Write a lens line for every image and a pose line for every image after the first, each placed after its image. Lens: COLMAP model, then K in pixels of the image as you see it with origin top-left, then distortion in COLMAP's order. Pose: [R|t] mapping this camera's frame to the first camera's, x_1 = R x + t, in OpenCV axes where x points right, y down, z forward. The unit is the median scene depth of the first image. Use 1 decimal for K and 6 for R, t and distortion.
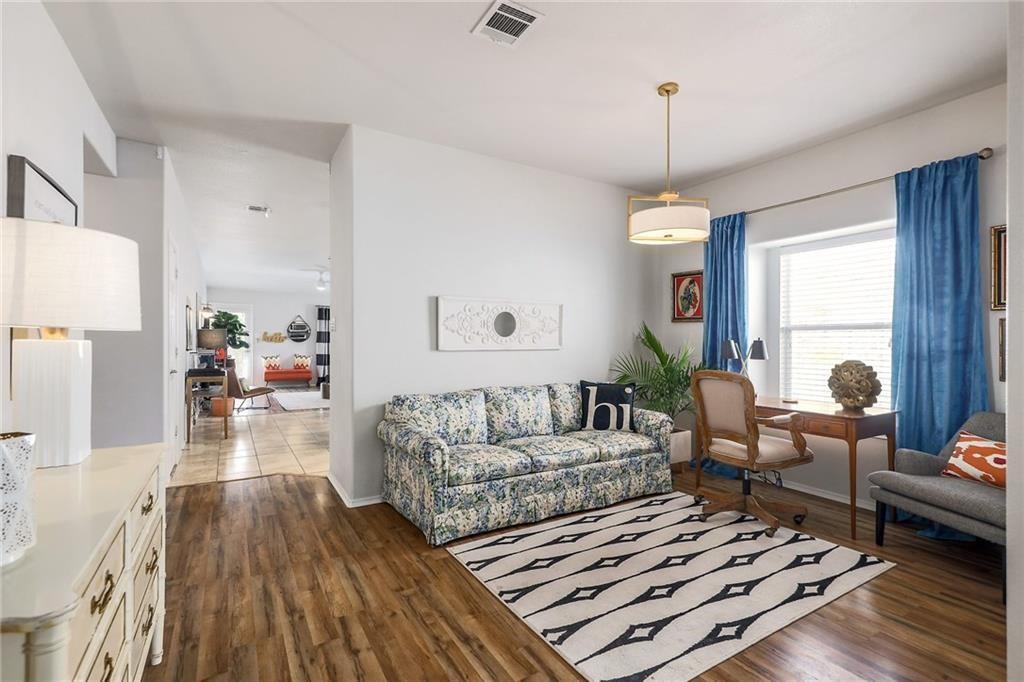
lens RADIAL K [[486.4, 0, 506.3], [0, 486.4, 348.8], [0, 0, 1]] dist [0.031732, 0.001318]
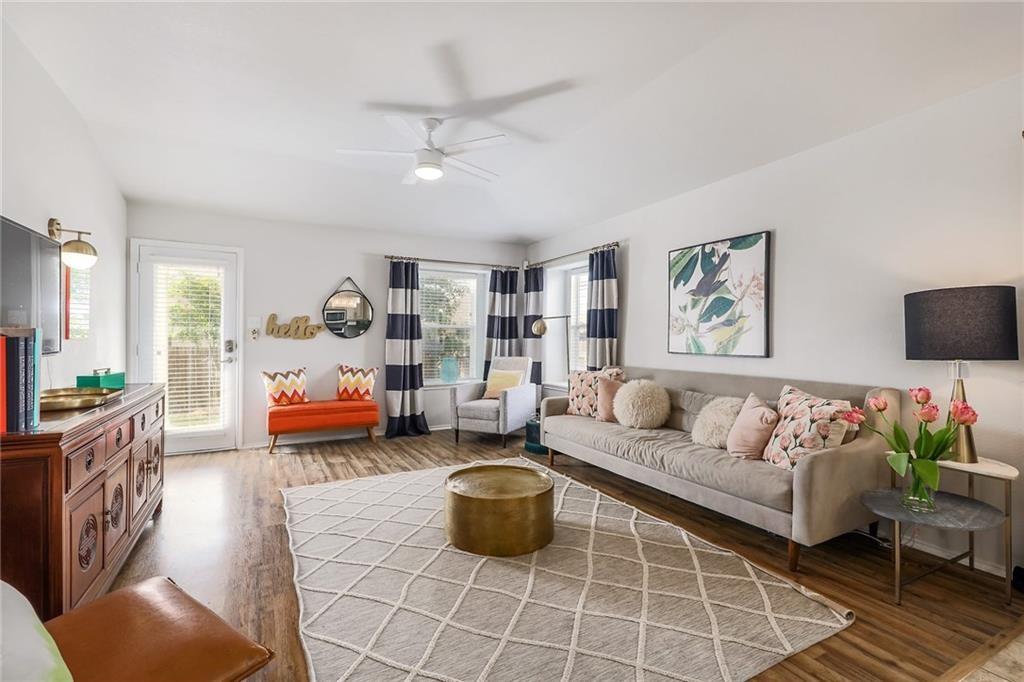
lens RADIAL K [[466.3, 0, 489.4], [0, 466.3, 343.8], [0, 0, 1]] dist [0.023974, -0.000649]
pose [[0.998112, 0.001796, -0.061386, -0.442577], [-0.001951, 0.999995, -0.002456, -0.012733], [0.061381, 0.002571, 0.998111, 0.960180]]
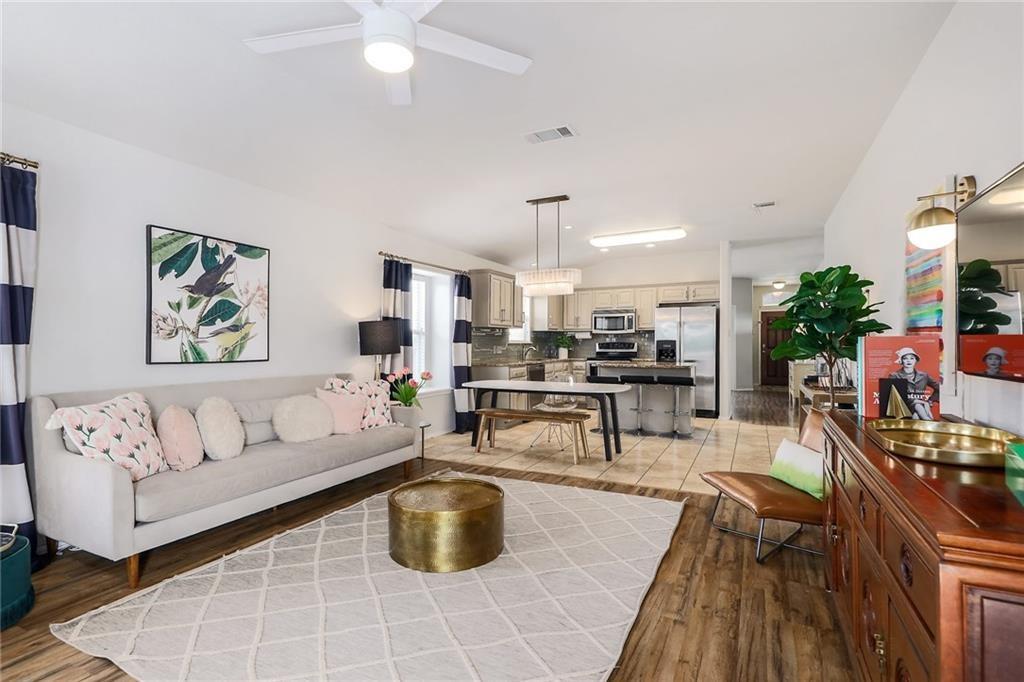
lens RADIAL K [[486.4, 0, 519.8], [0, 486.4, 351.9], [0, 0, 1]] dist [0.031732, 0.001318]
pose [[-0.567655, -0.010274, 0.823202, -0.781950], [0.016511, 0.999579, 0.023861, -0.018723], [-0.823101, 0.027137, -0.567246, 1.478983]]
